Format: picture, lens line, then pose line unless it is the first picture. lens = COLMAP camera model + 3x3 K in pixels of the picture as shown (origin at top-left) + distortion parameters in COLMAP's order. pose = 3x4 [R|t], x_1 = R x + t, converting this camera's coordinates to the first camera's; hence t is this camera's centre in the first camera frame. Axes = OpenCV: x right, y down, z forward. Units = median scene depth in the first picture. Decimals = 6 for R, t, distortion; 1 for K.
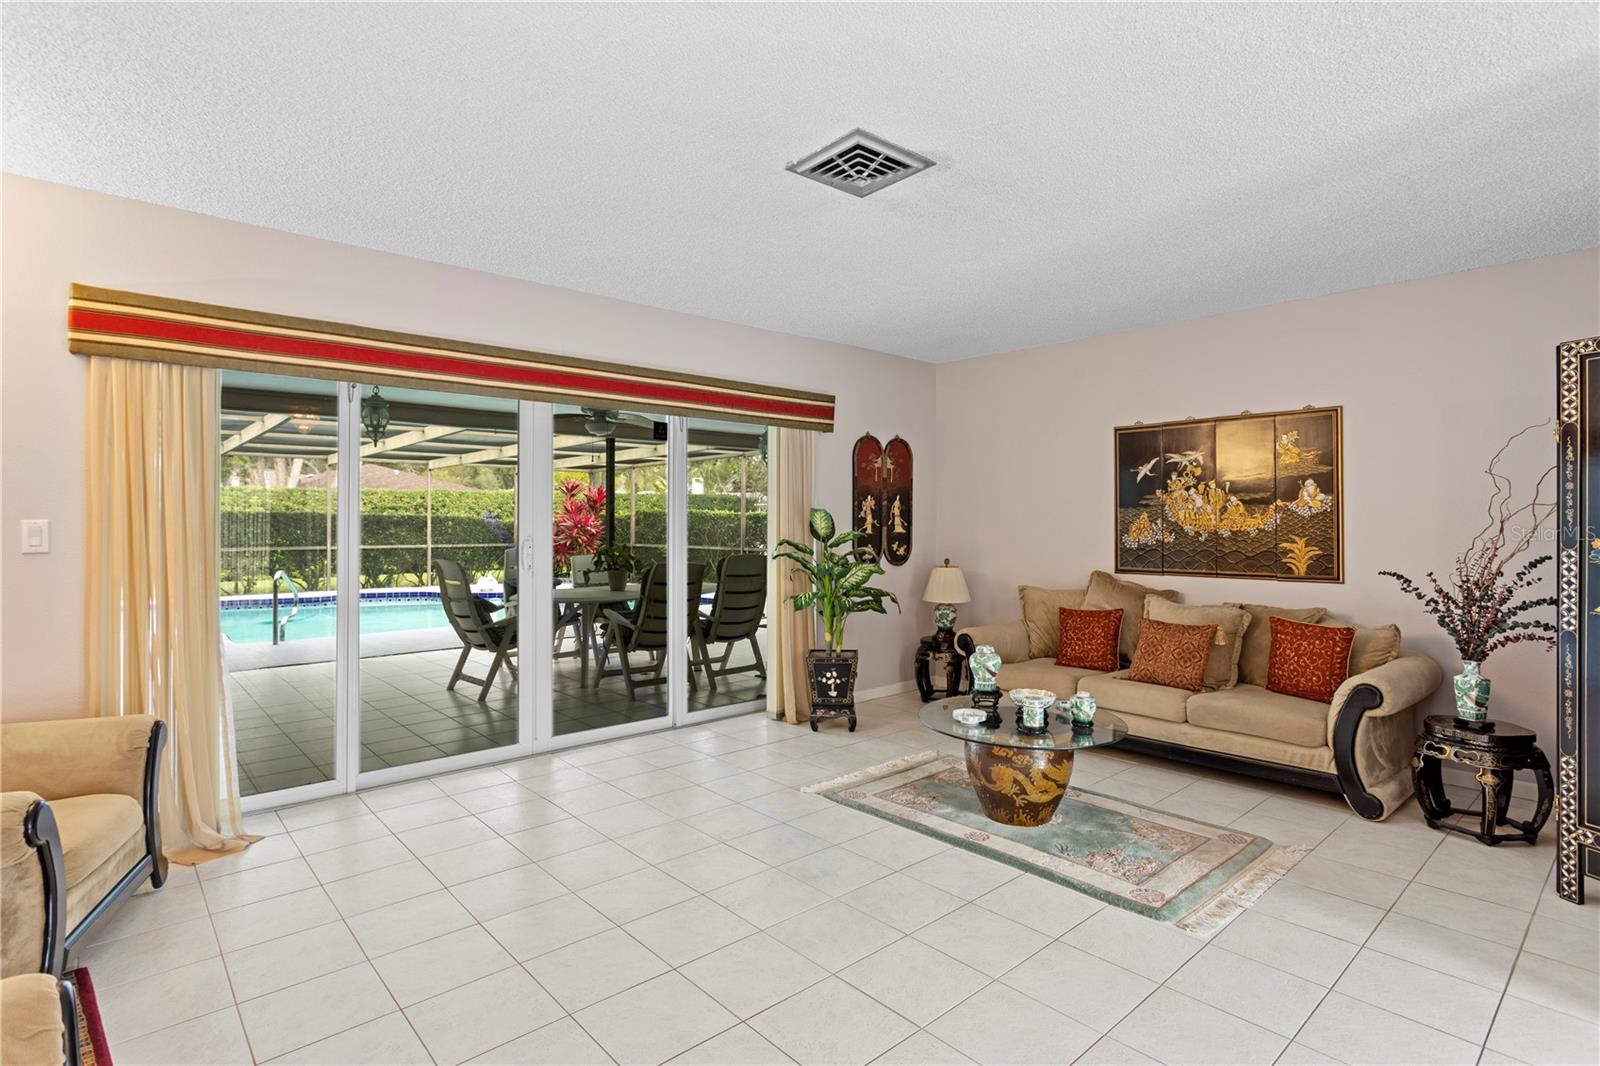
lens RADIAL K [[811.0, 0, 810.0], [0, 811.0, 524.3], [0, 0, 1]] dist [-0.003731, -0.000156]
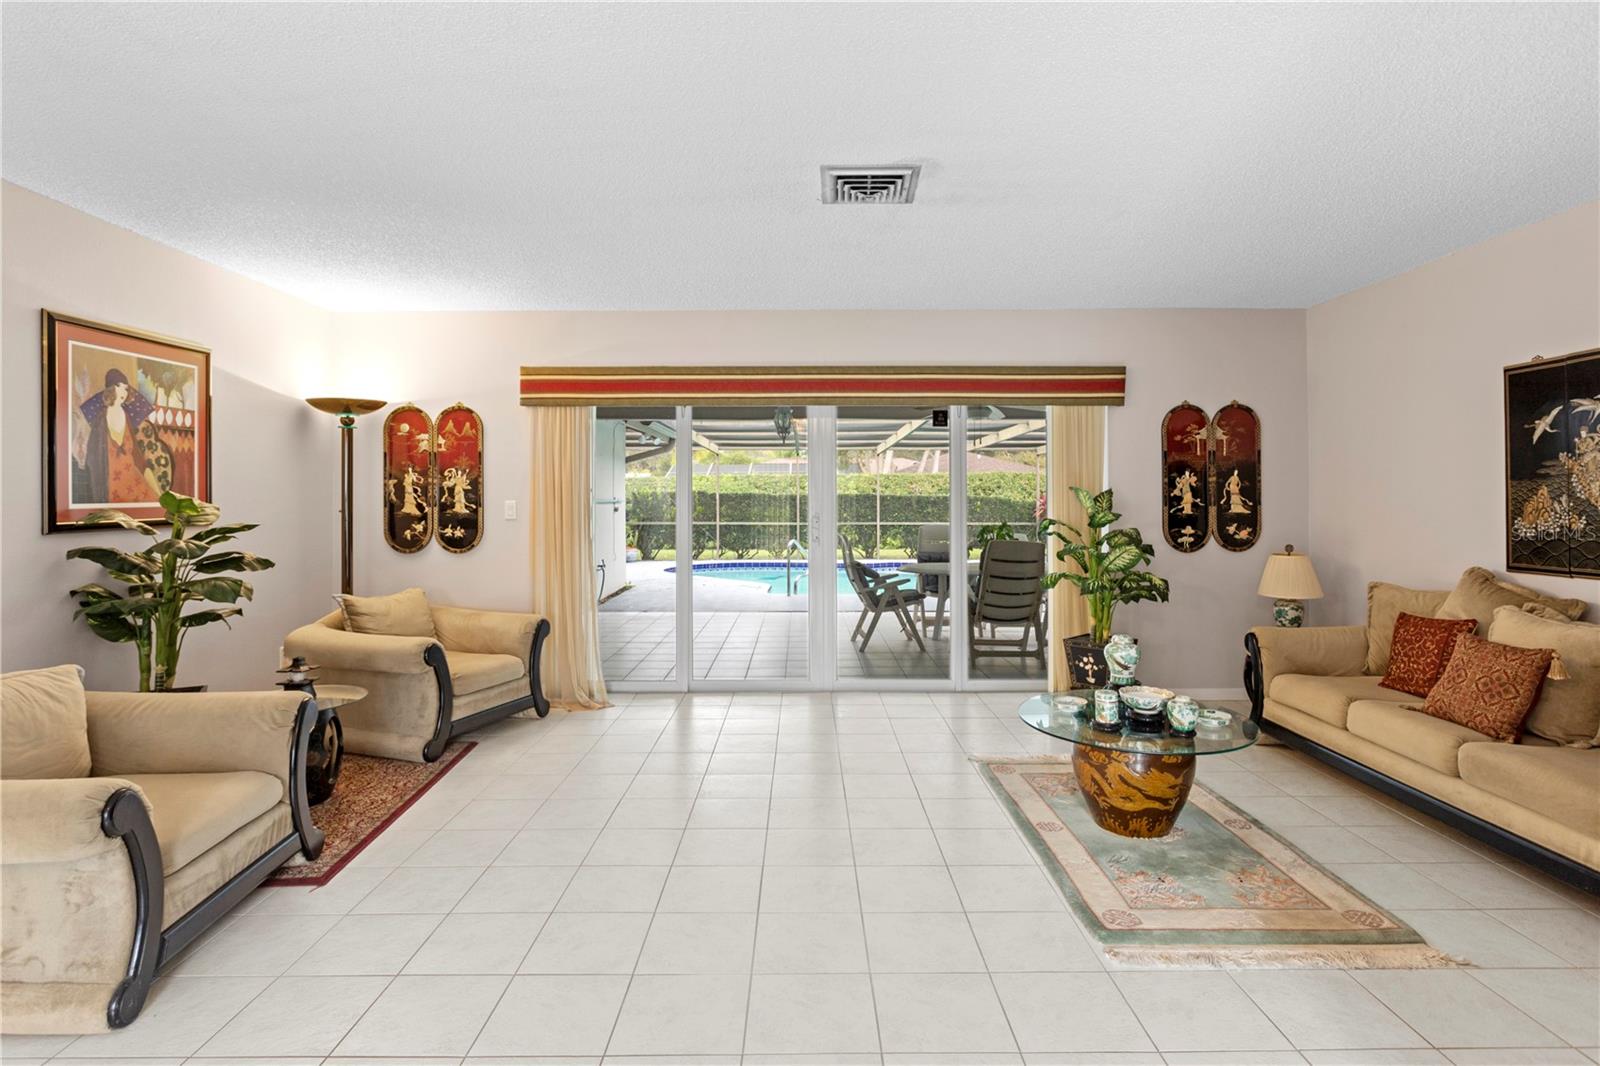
lens RADIAL K [[819.1, 0, 803.9], [0, 819.1, 507.7], [0, 0, 1]] dist [0.000061, 0.000433]
pose [[0.740624, 0.002423, -0.671916, 0.409670], [0.000443, 0.999992, 0.004094, 0.000707], [0.671920, -0.003329, 0.740616, 0.052030]]
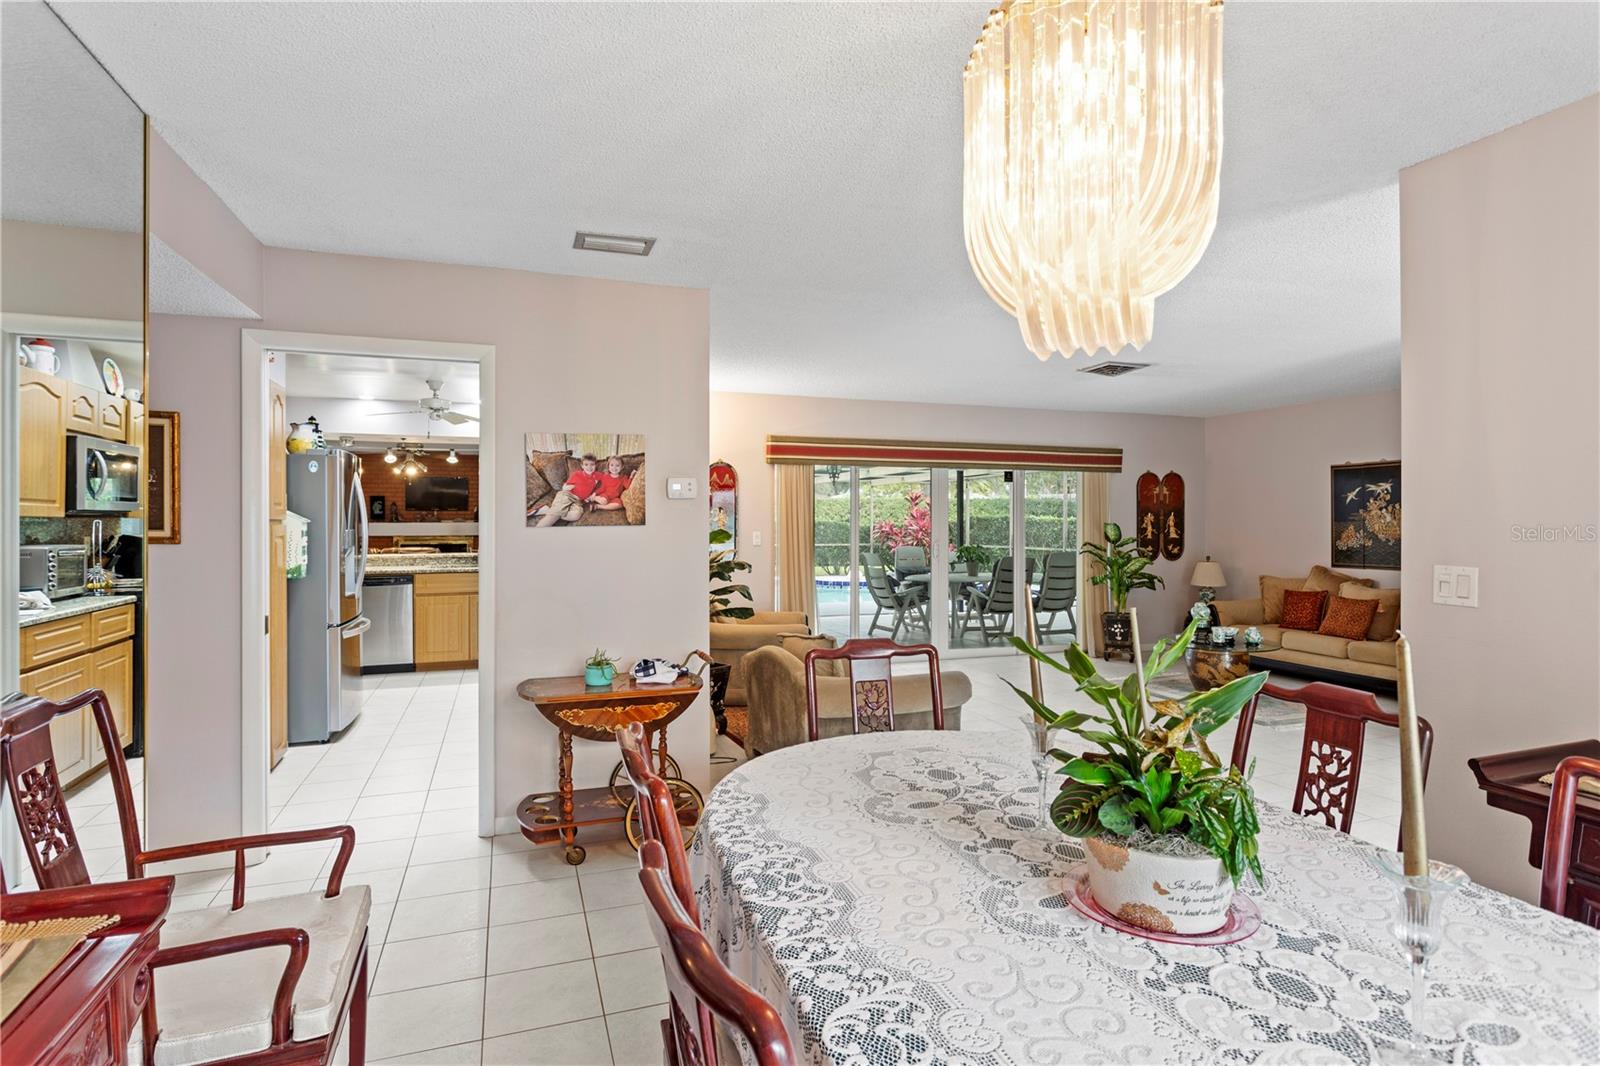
lens RADIAL K [[826.5, 0, 800.8], [0, 826.5, 526.4], [0, 0, 1]] dist [0.000089, 0.000278]
pose [[0.921761, 0.000173, -0.387758, 0.079469], [0.000026, 1.000000, 0.000507, -0.012906], [0.387758, -0.000478, 0.921761, -0.722599]]
